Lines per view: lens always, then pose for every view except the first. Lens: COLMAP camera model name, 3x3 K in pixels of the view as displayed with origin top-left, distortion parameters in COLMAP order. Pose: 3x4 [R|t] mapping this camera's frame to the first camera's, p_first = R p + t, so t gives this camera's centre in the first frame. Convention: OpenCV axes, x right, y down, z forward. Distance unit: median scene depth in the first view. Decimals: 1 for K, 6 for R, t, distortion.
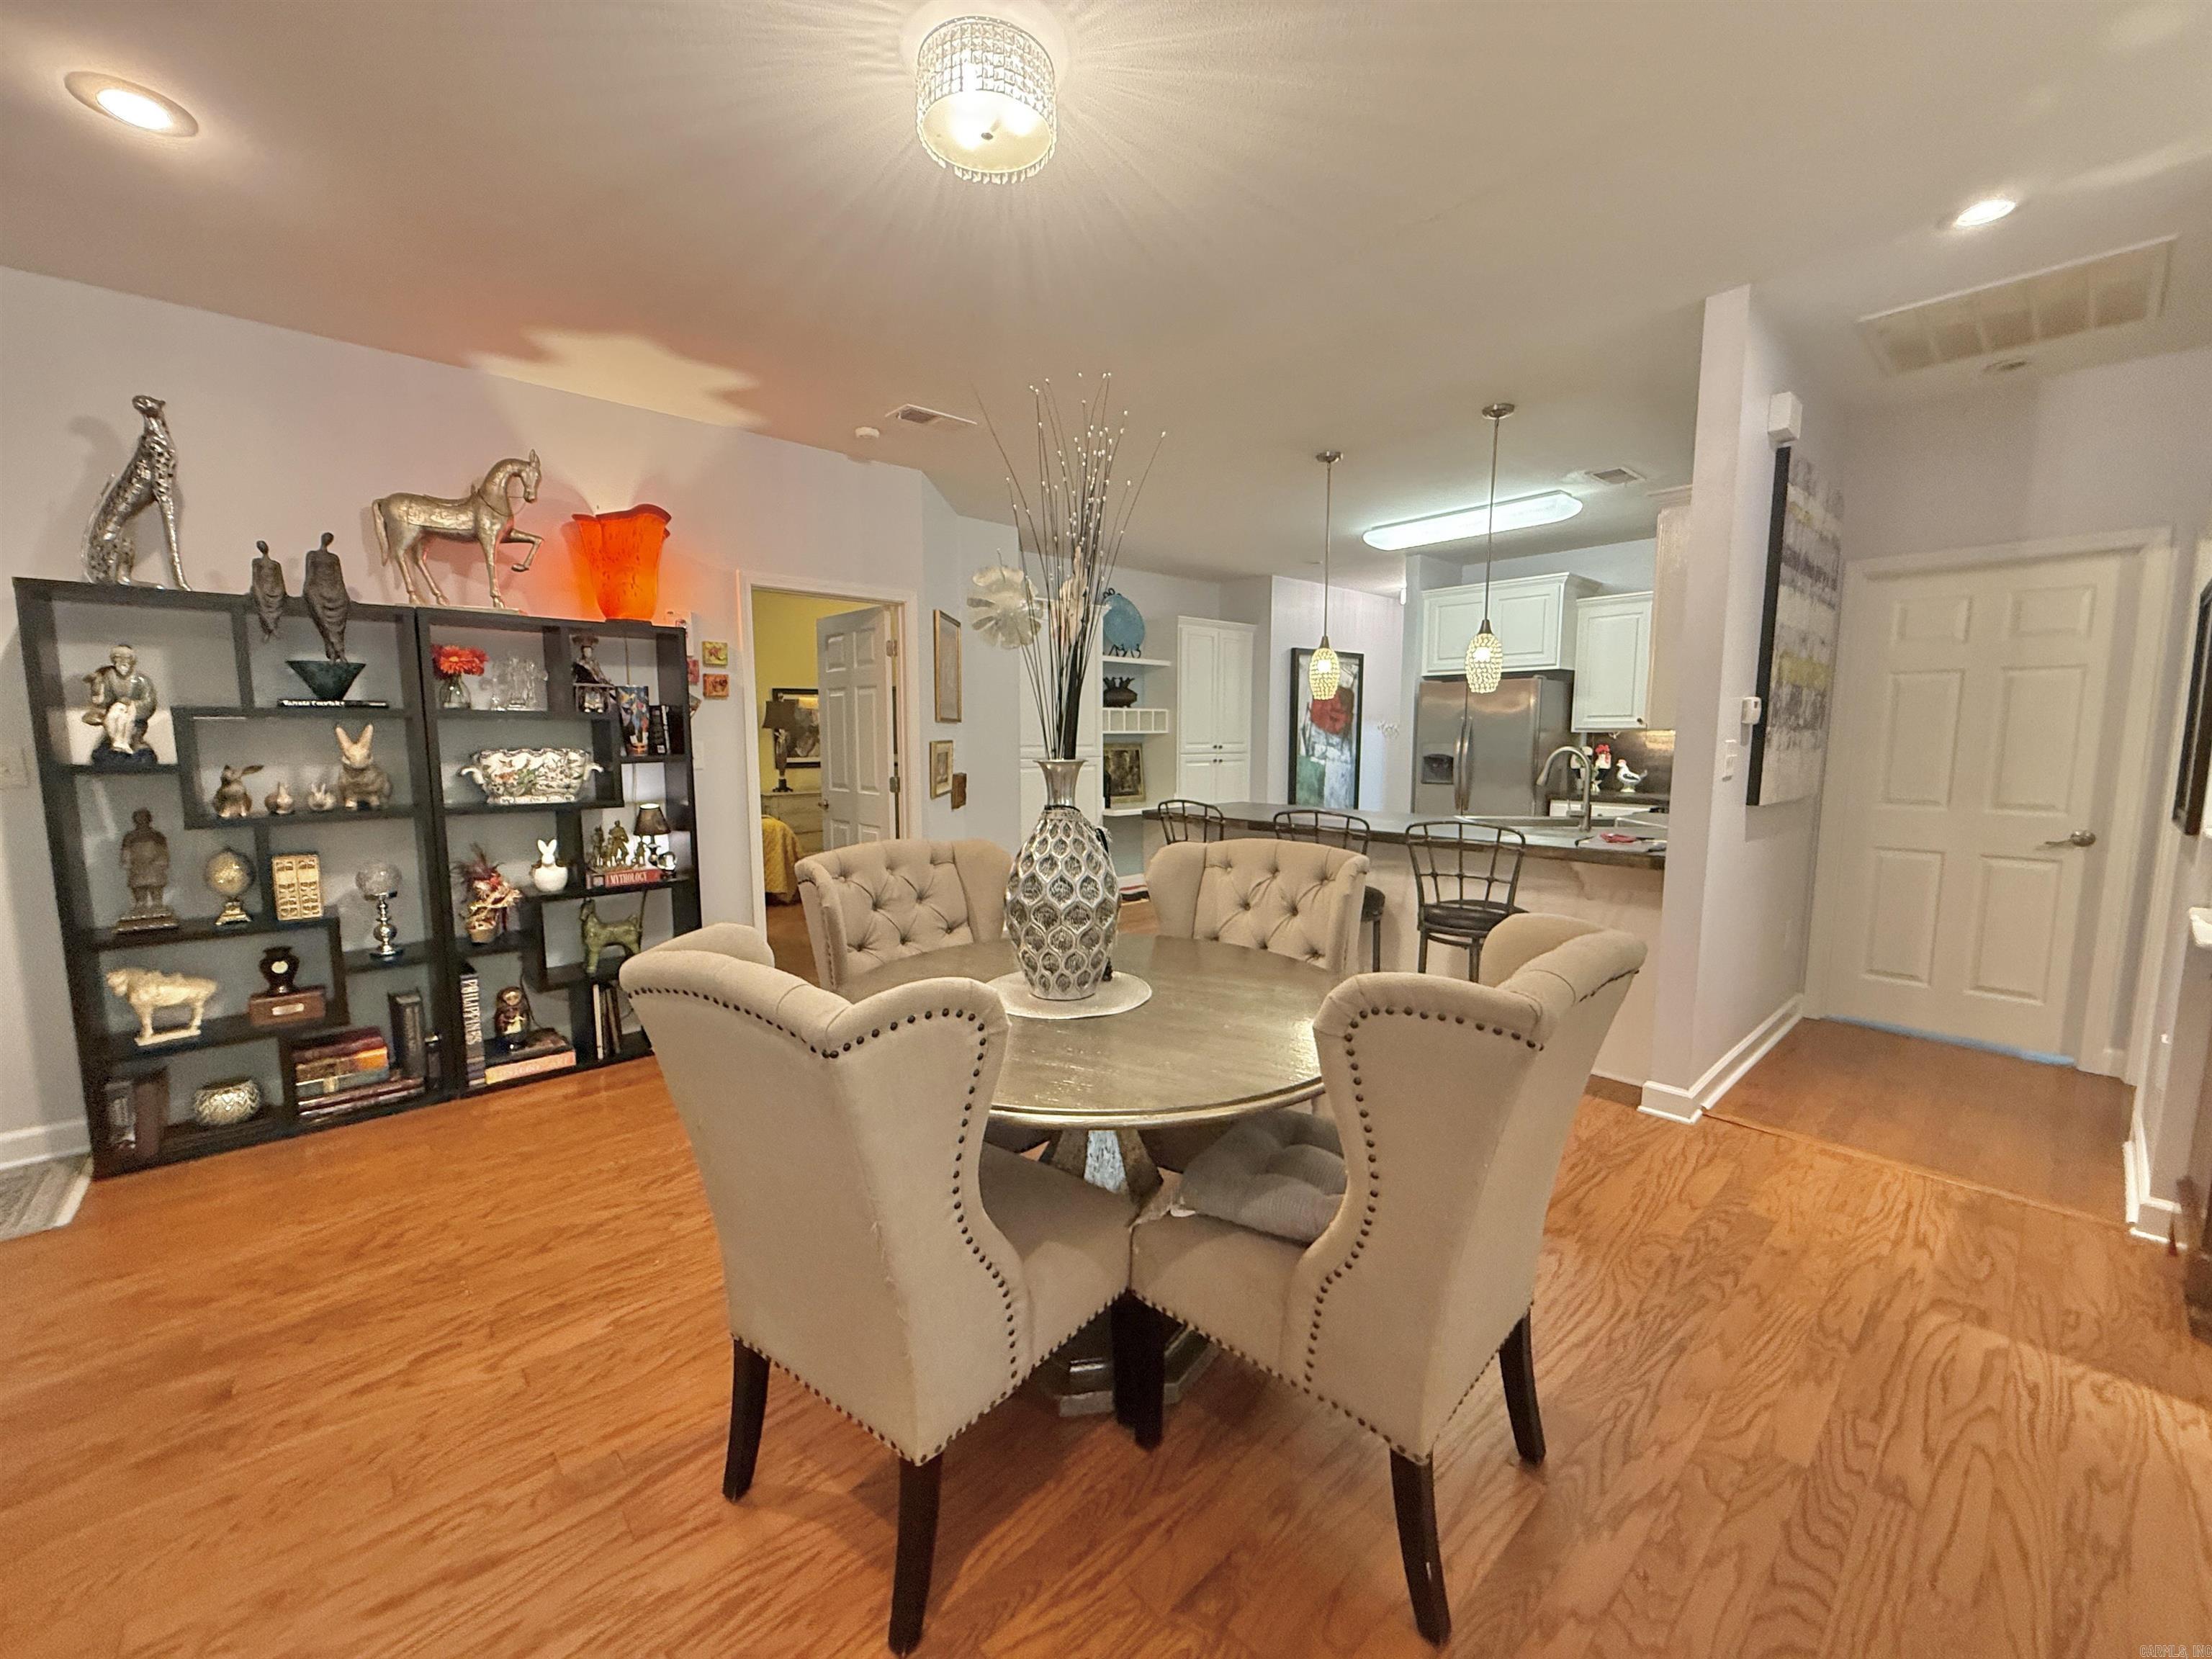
lens RADIAL K [[881.5, 0, 1103.5], [0, 881.5, 829.5], [0, 0, 1]] dist [-0.000014, 0.000205]
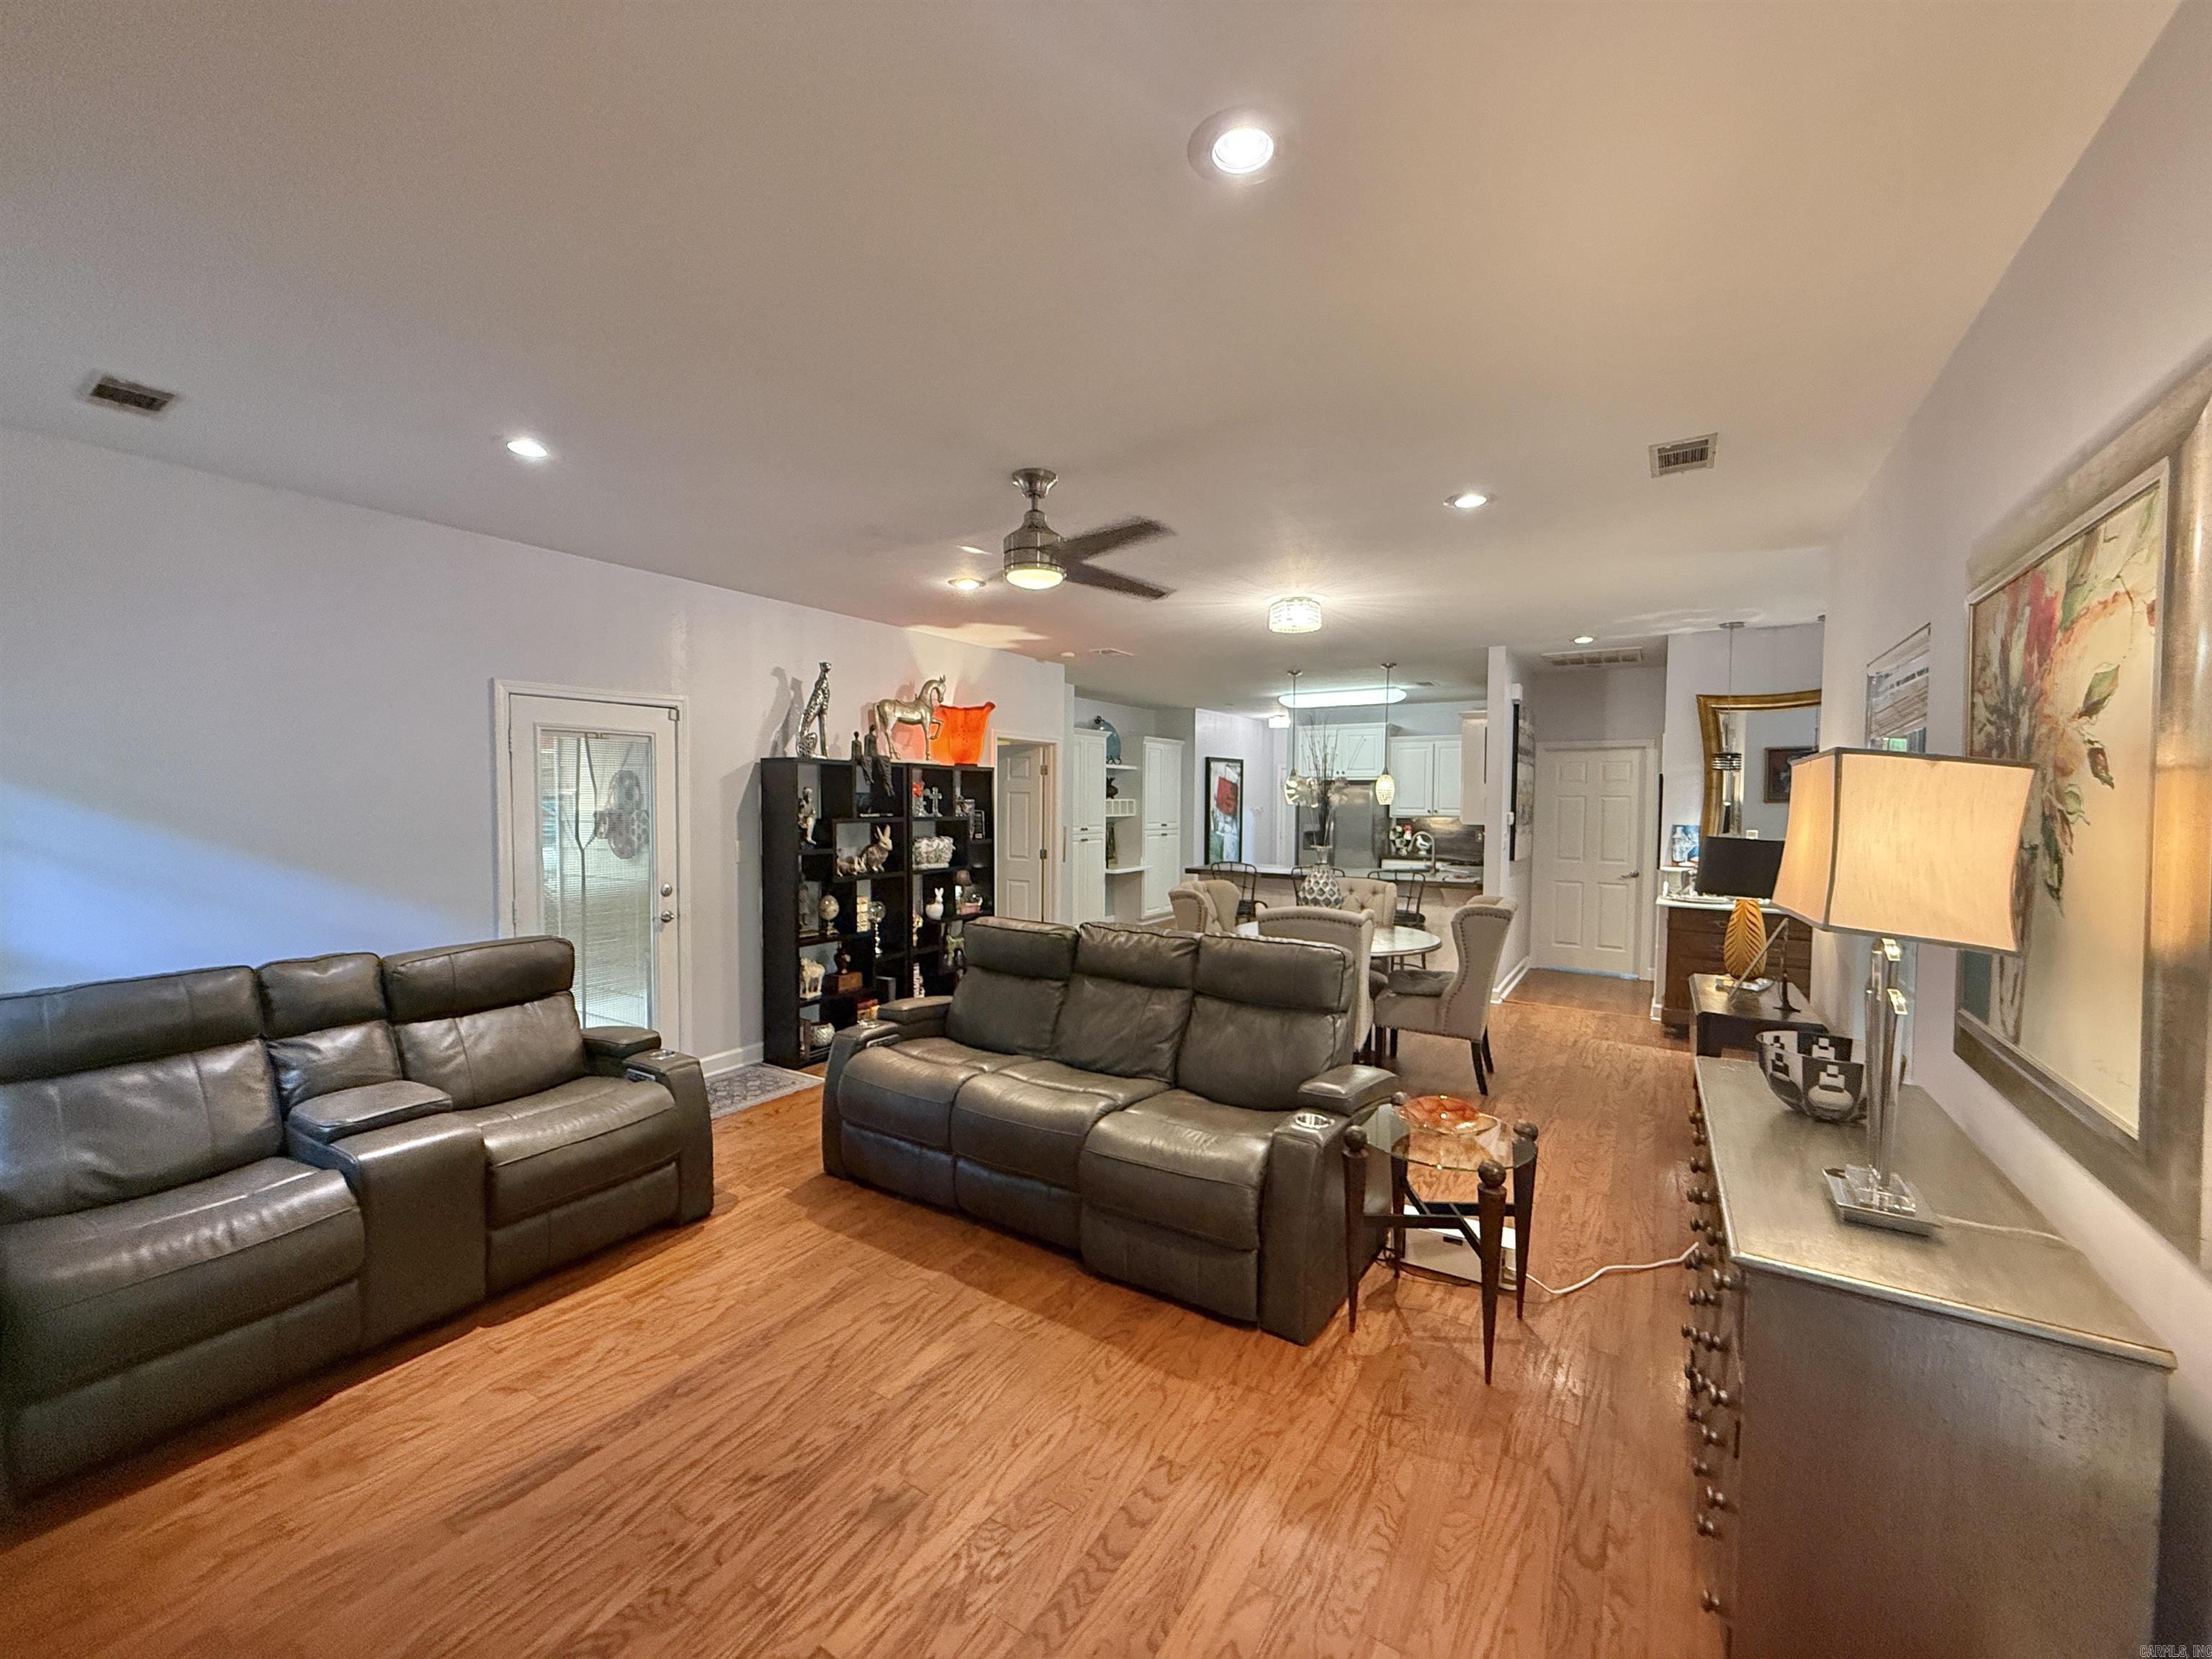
lens RADIAL K [[881.5, 0, 1105.0], [0, 881.5, 829.2], [0, 0, 1]] dist [-0.000014, 0.000205]
pose [[0.962897, -0.001871, 0.269863, -0.834938], [0.021225, 0.997403, -0.068821, 0.023946], [-0.269033, 0.071995, 0.960436, -0.844715]]
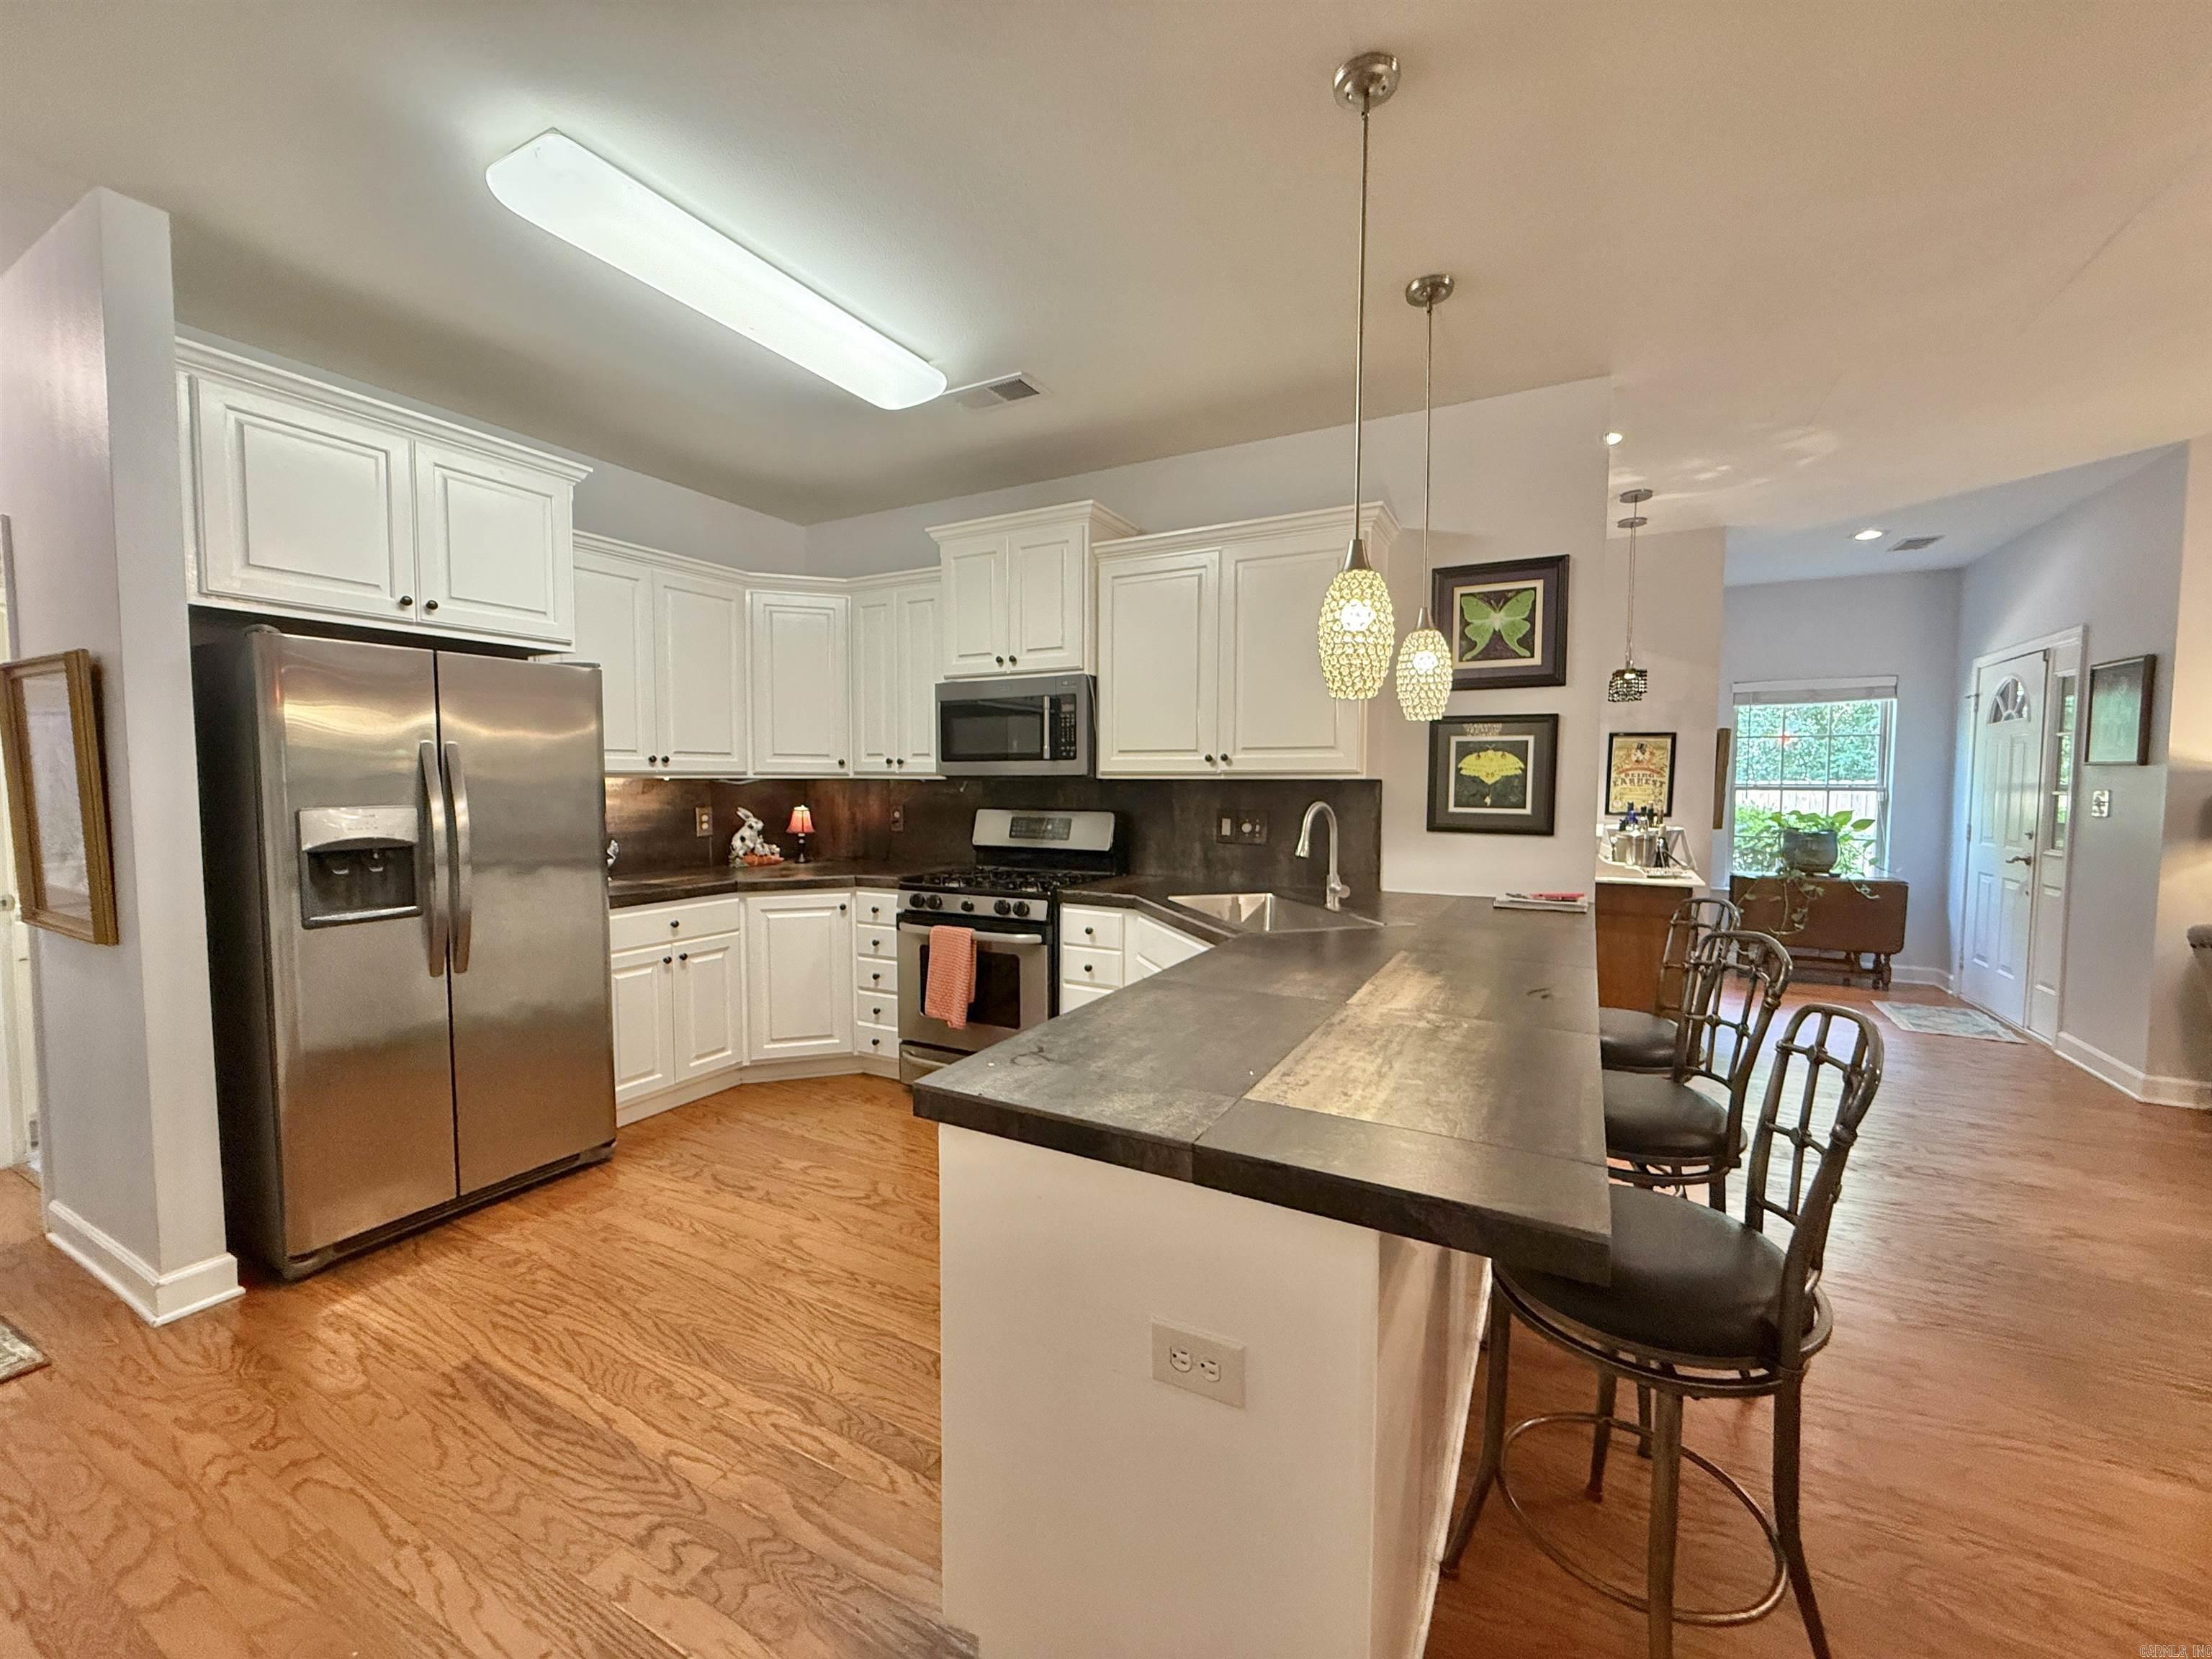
lens RADIAL K [[881.5, 0, 1101.9], [0, 881.5, 829.1], [0, 0, 1]] dist [-0.000014, 0.000205]
pose [[-0.333595, -0.054133, 0.941161, -0.123246], [0.100035, 0.990681, 0.092439, -0.192858], [-0.937394, 0.124986, -0.325071, 1.738613]]
